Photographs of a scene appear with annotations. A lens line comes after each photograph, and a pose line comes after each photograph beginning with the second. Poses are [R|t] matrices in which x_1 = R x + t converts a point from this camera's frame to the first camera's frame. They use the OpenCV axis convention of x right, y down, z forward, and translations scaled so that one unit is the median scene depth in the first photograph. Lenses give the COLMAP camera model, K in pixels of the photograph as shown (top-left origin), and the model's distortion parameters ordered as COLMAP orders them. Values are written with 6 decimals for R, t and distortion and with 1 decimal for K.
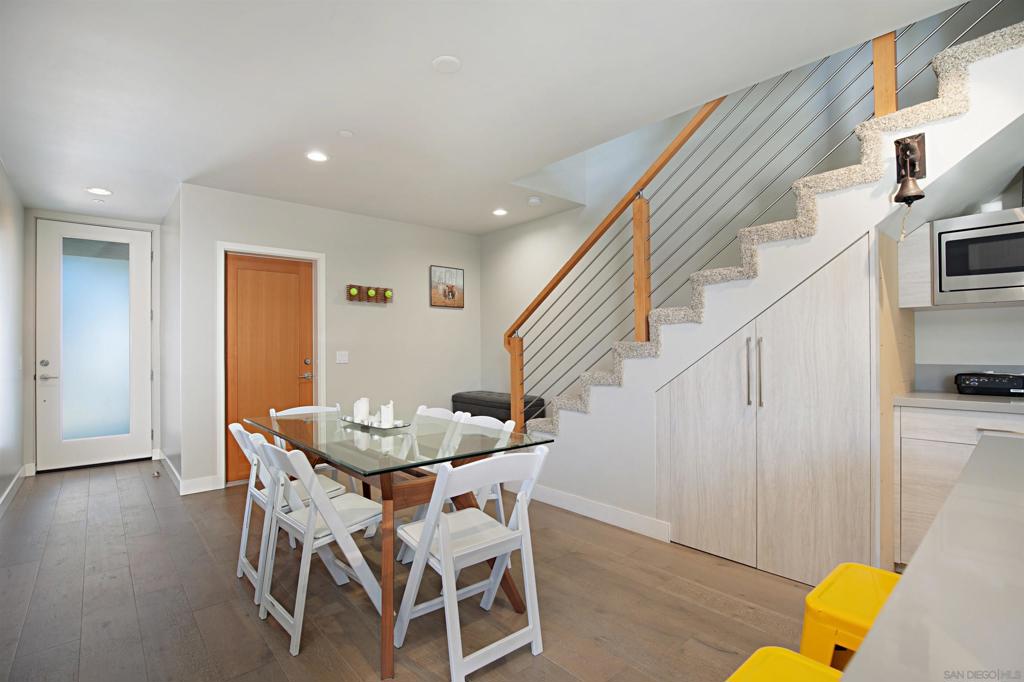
lens RADIAL K [[476.2, 0, 512.0], [0, 476.2, 341.0], [0, 0, 1]] dist [-0.042100, 0.008299]
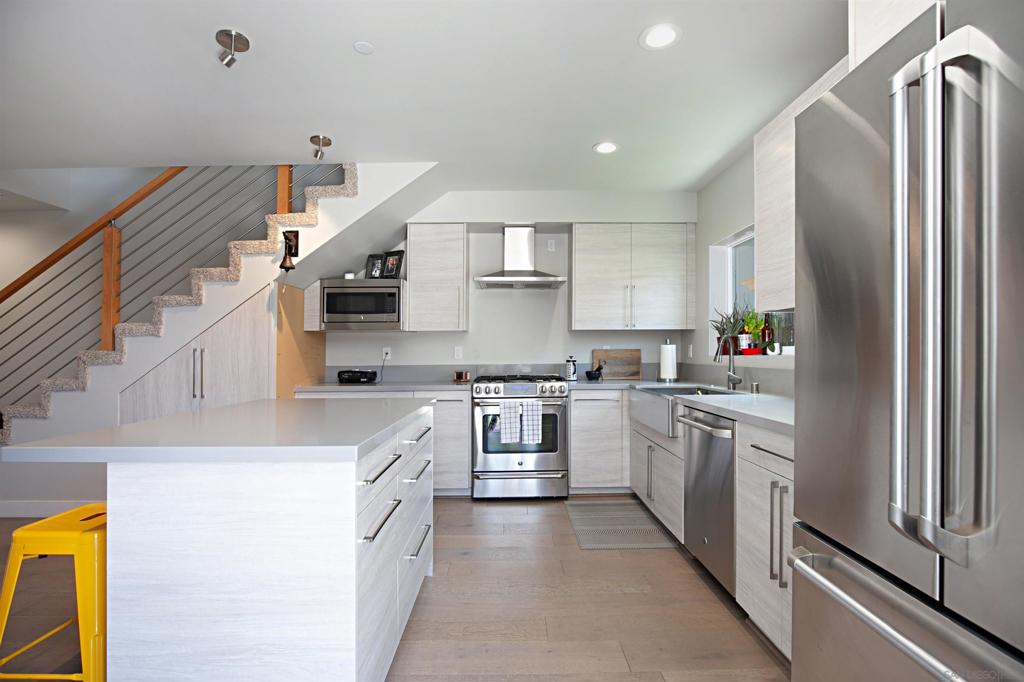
lens RADIAL K [[475.8, 0, 507.4], [0, 475.8, 341.6], [0, 0, 1]] dist [-0.029541, 0.008097]
pose [[0.661750, 0.021181, 0.749425, 0.076808], [-0.009154, 0.999755, -0.020173, -0.007909], [-0.749668, 0.006489, 0.661782, -0.584961]]
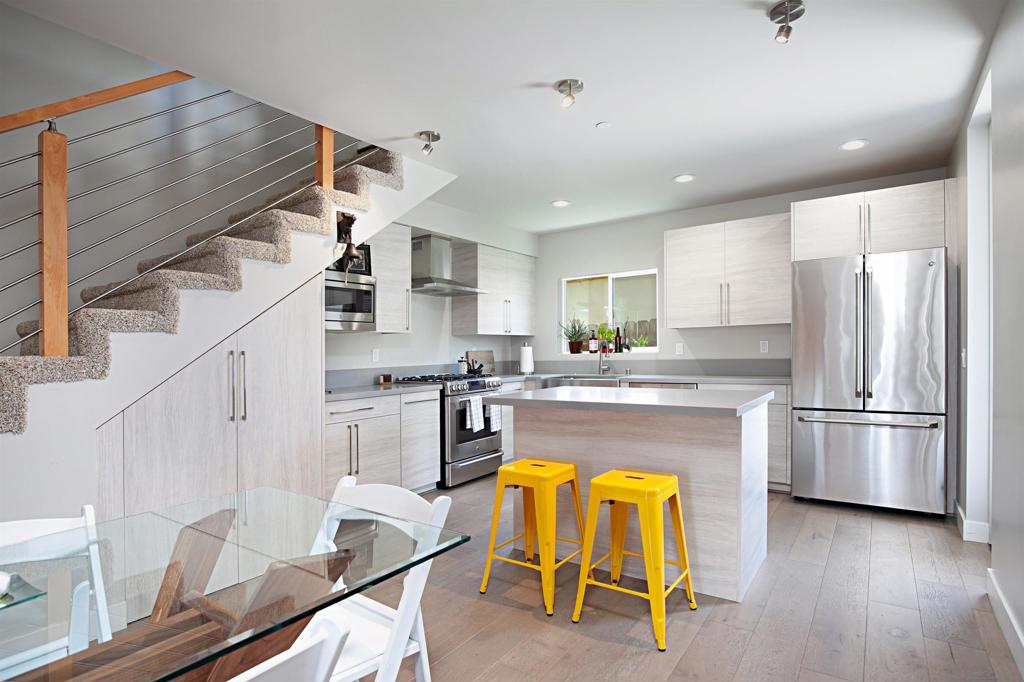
lens RADIAL K [[531.0, 0, 512.1], [0, 531.0, 352.9], [0, 0, 1]] dist [0.004622, 0.000436]
pose [[-0.223270, 0.009808, 0.974707, -0.688868], [0.010592, 0.999915, -0.007635, 0.010647], [-0.974699, 0.008620, -0.223355, 0.680267]]
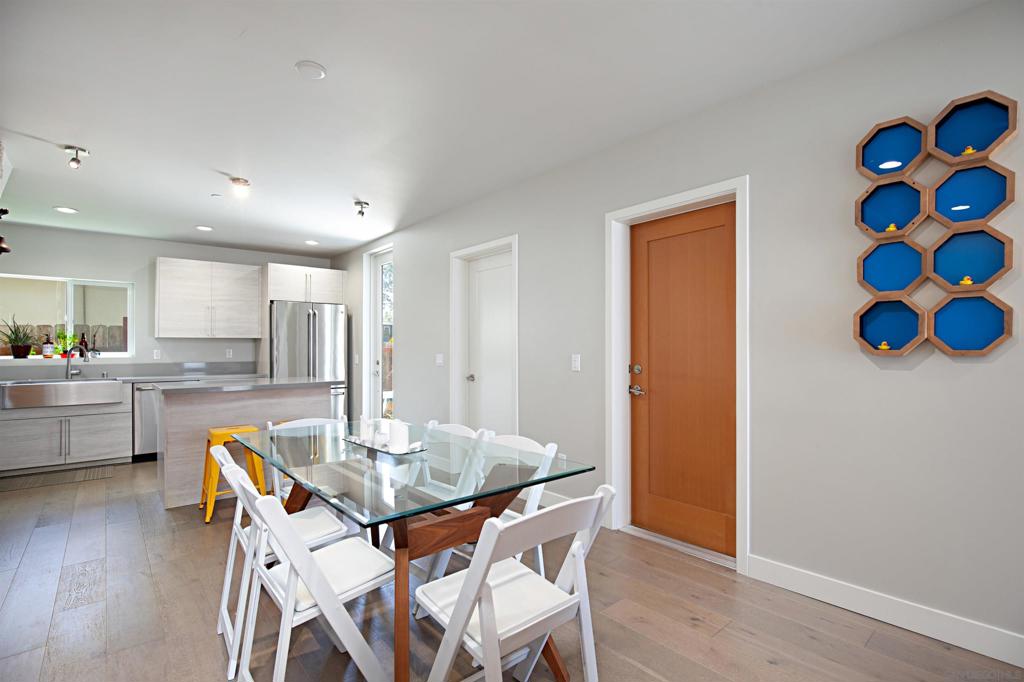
lens RADIAL K [[488.7, 0, 517.1], [0, 488.7, 355.7], [0, 0, 1]] dist [-0.033653, 0.000034]
pose [[-0.999504, 0.015258, 0.027542, -0.564199], [0.015213, 0.999883, -0.001845, 0.022954], [-0.027567, -0.001425, -0.999619, 1.792458]]
